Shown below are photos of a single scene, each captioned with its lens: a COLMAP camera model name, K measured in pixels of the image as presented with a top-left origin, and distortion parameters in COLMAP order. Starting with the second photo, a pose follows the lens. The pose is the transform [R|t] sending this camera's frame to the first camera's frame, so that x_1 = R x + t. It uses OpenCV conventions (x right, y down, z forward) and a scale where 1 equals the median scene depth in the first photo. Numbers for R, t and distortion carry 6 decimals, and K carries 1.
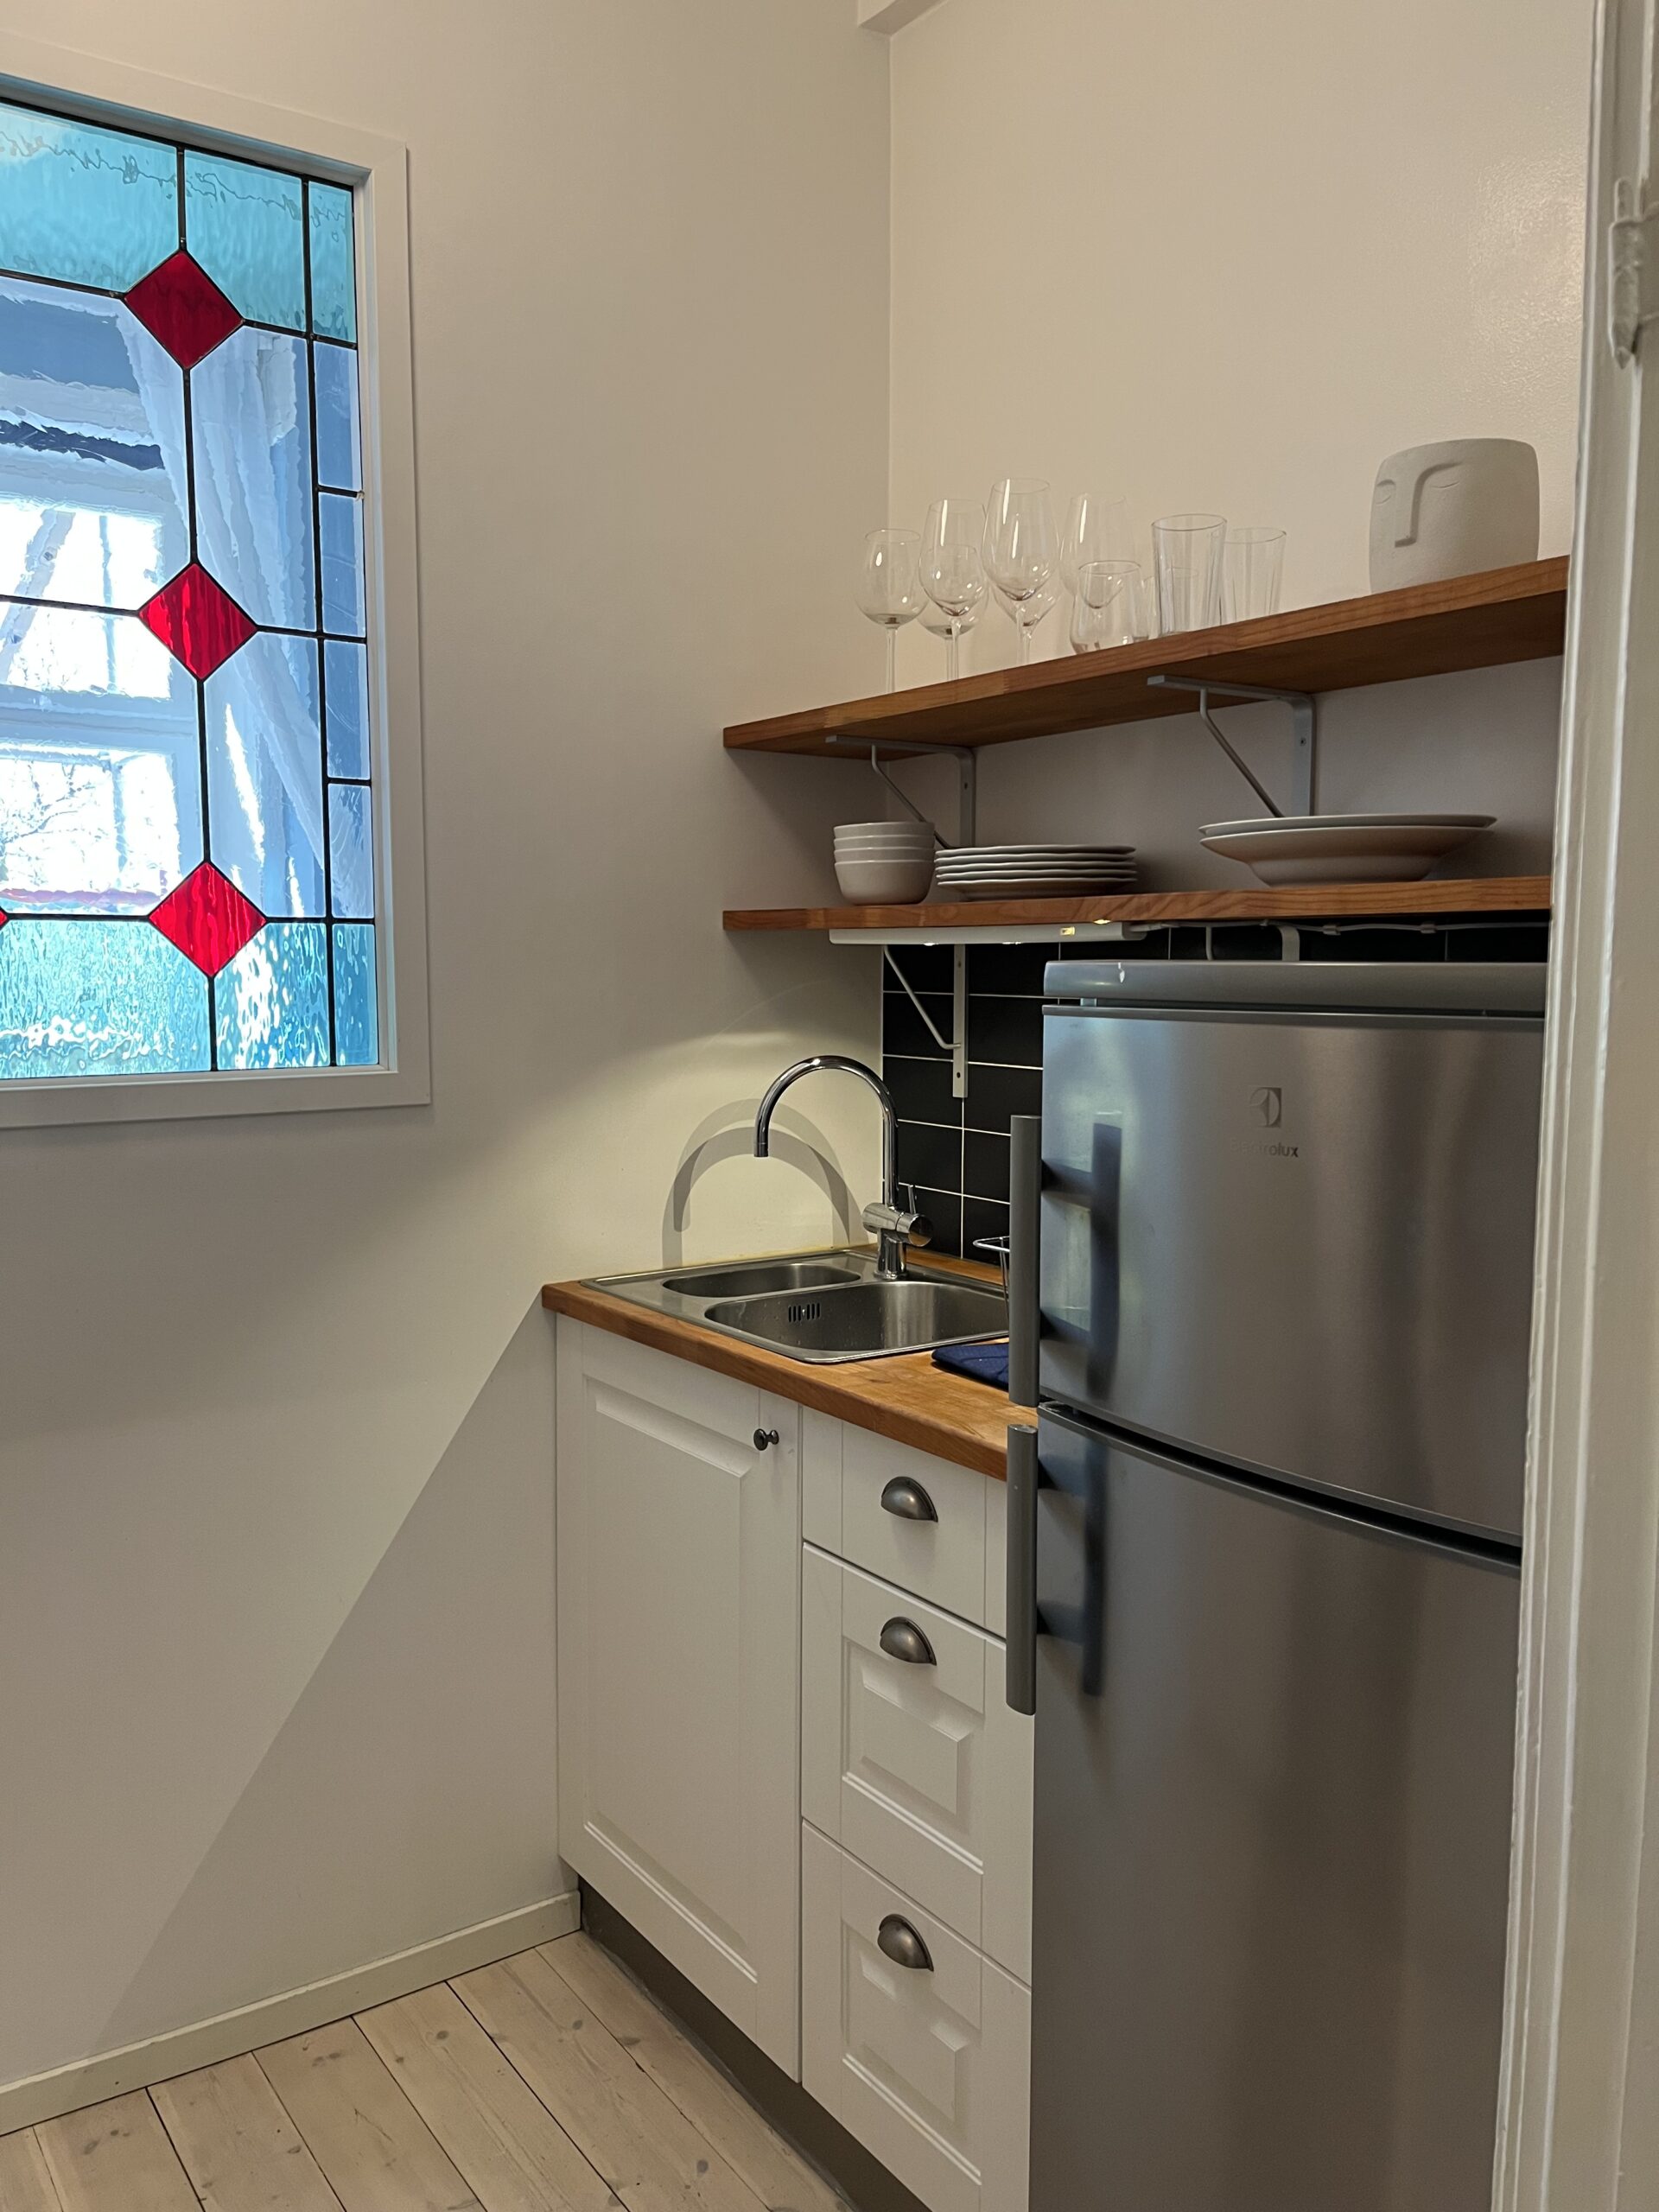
lens RADIAL K [[1662.9, 0, 823.7], [0, 1662.9, 1110.6], [0, 0, 1]] dist [0.051778, -0.075857]
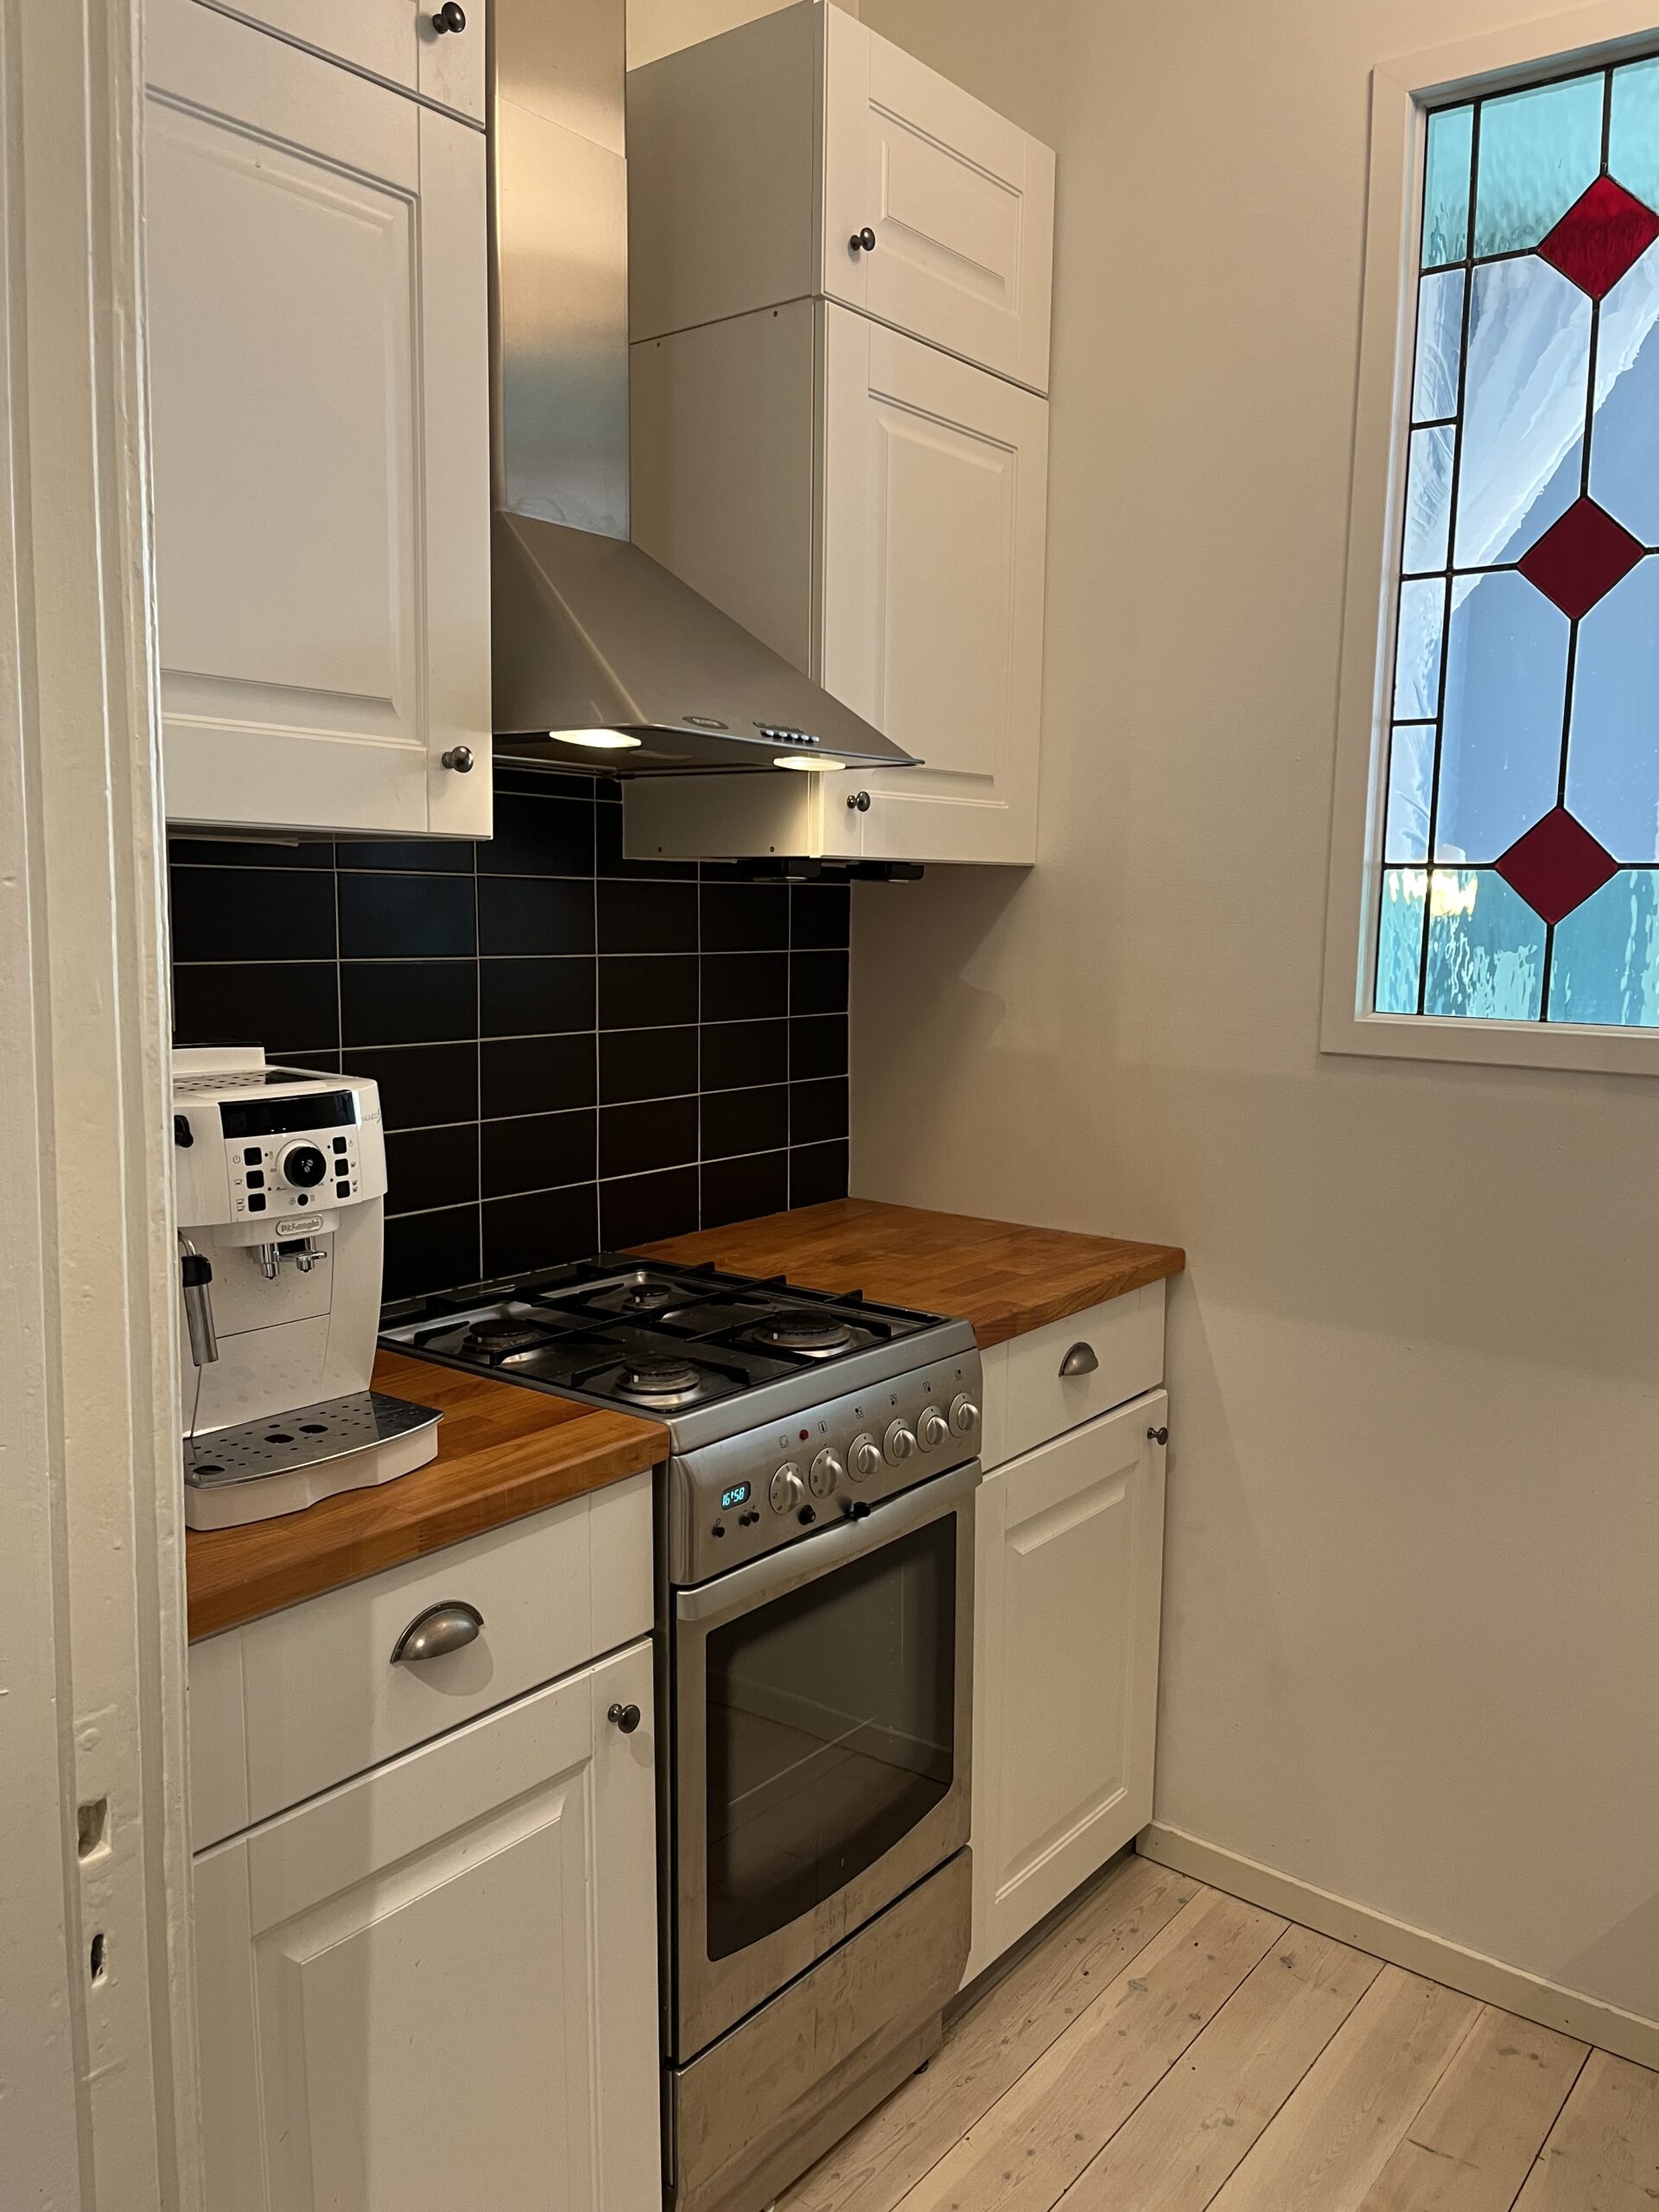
lens RADIAL K [[1662.9, 0, 827.9], [0, 1662.9, 1096.5], [0, 0, 1]] dist [0.051778, -0.075857]
pose [[0.278992, 0.117156, -0.953120, 0.338749], [-0.102778, 0.990472, 0.091663, -0.018963], [0.954777, 0.072387, 0.288375, 0.231998]]
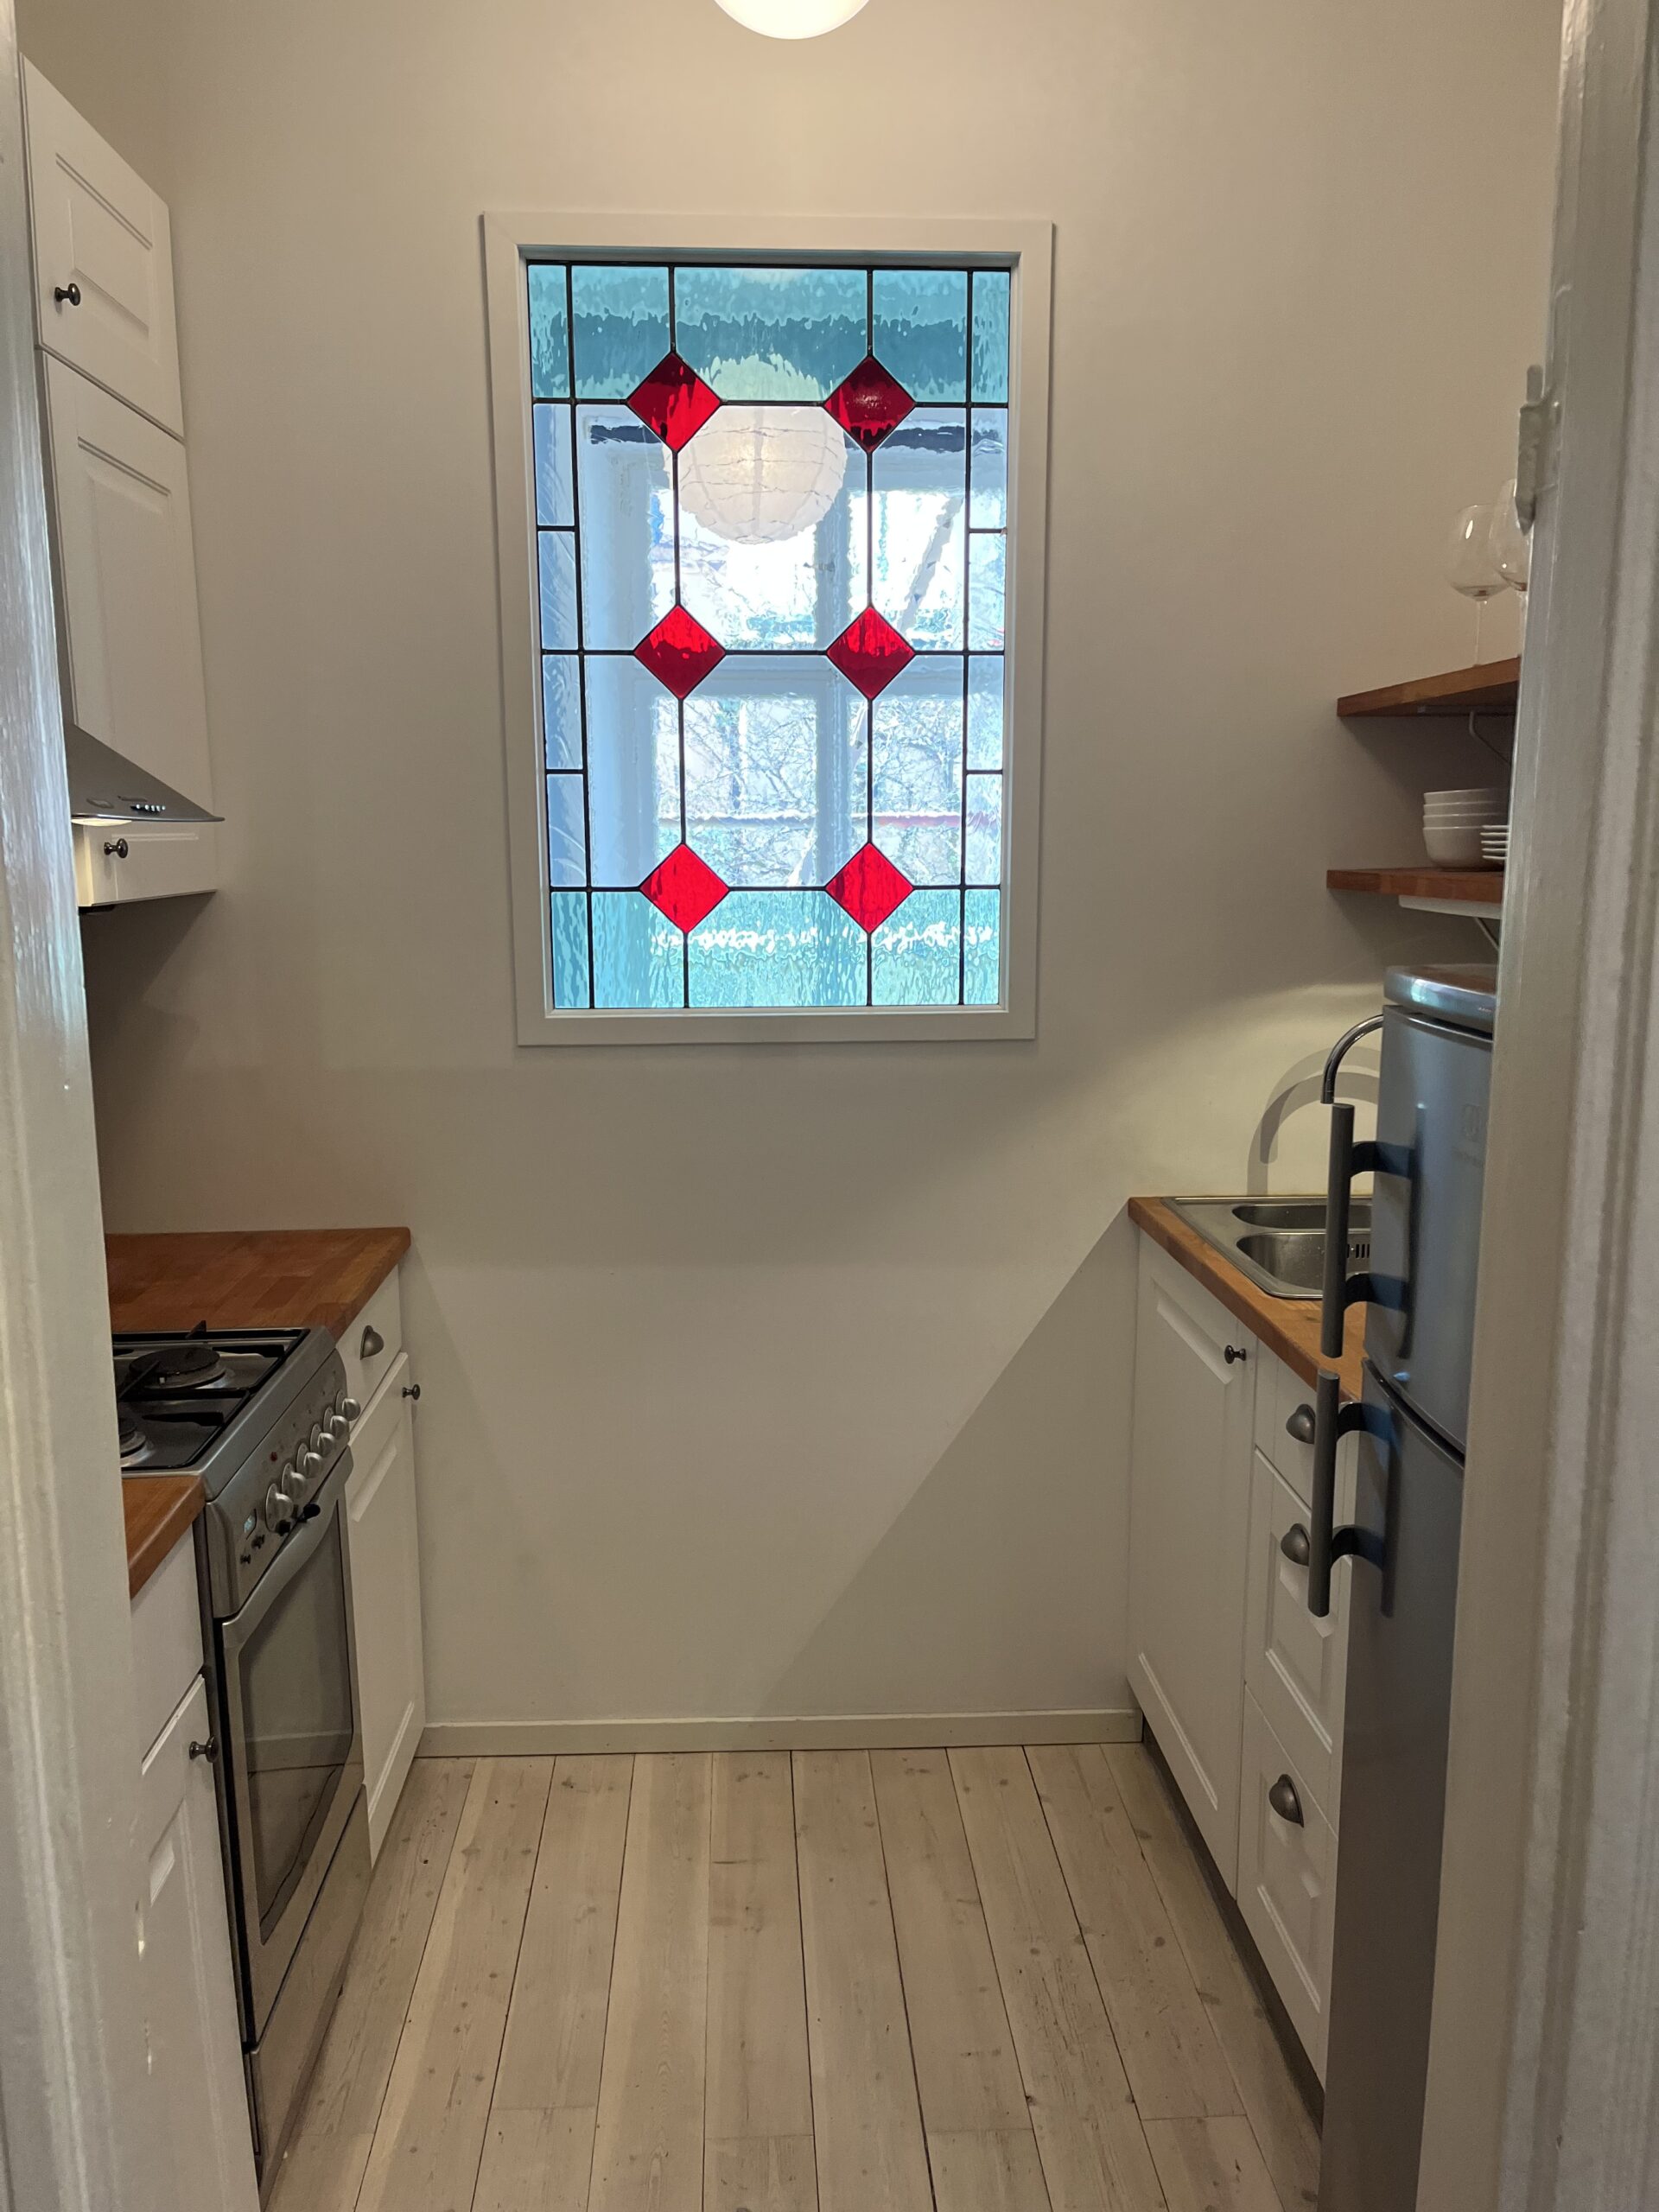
lens RADIAL K [[1662.9, 0, 843.1], [0, 1662.9, 1103.4], [0, 0, 1]] dist [0.051778, -0.075857]
pose [[0.844680, 0.082032, -0.528948, 0.297873], [-0.044011, 0.995485, 0.084104, -0.054357], [0.533459, -0.047762, 0.844476, -0.097343]]
